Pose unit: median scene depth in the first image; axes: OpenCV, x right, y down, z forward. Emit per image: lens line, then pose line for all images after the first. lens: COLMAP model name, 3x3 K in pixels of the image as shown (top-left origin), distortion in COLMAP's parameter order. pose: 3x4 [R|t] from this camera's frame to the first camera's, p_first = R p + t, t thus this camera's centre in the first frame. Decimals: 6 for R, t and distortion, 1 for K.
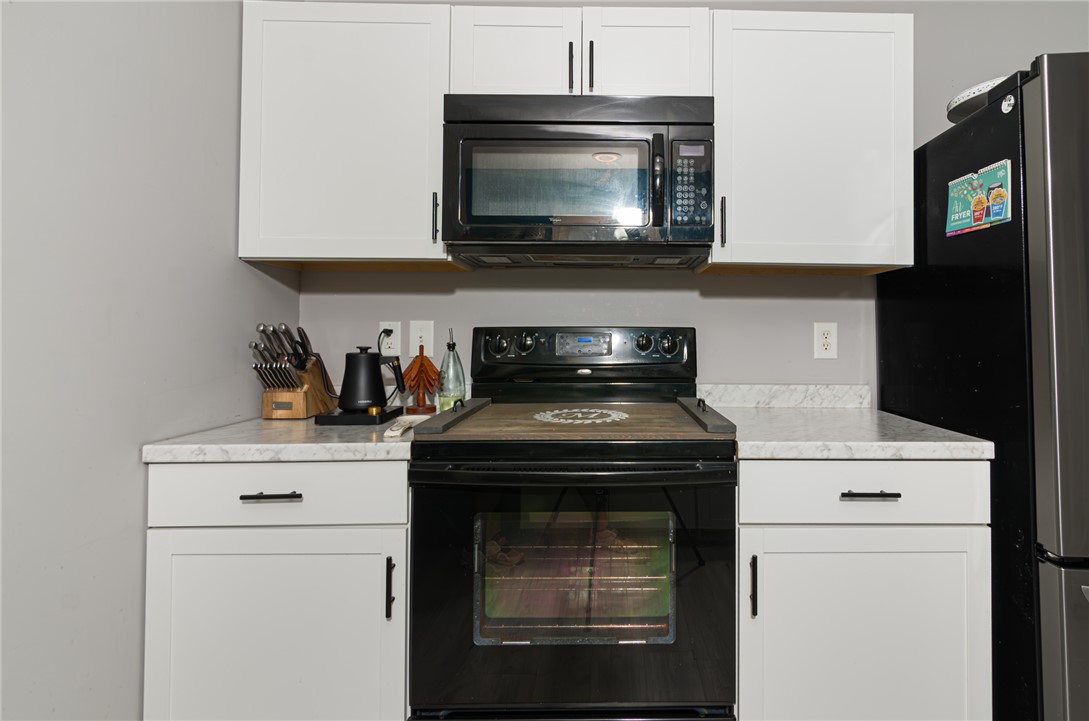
lens RADIAL K [[546.0, 0, 541.9], [0, 546.0, 354.0], [0, 0, 1]] dist [0.000119, 0.000230]
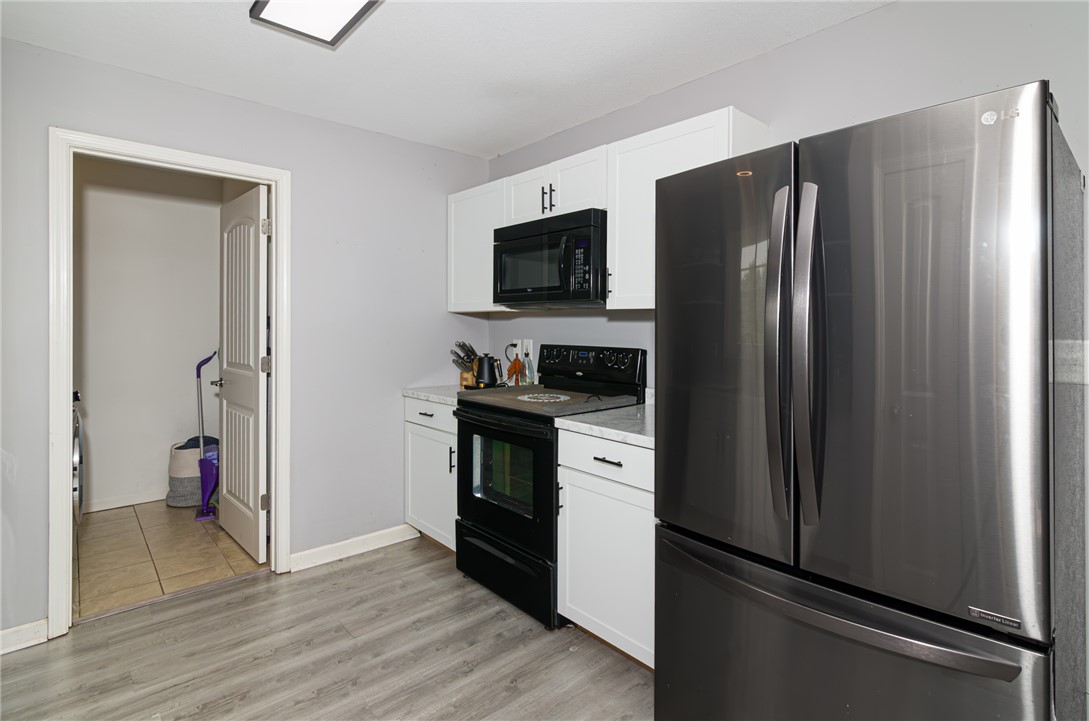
lens RADIAL K [[546.0, 0, 541.9], [0, 546.0, 354.0], [0, 0, 1]] dist [0.000119, 0.000230]
pose [[0.640216, 0.041259, -0.767086, 1.400133], [-0.021620, 0.999129, 0.035696, -0.090986], [0.767891, -0.006269, 0.640550, -0.145642]]
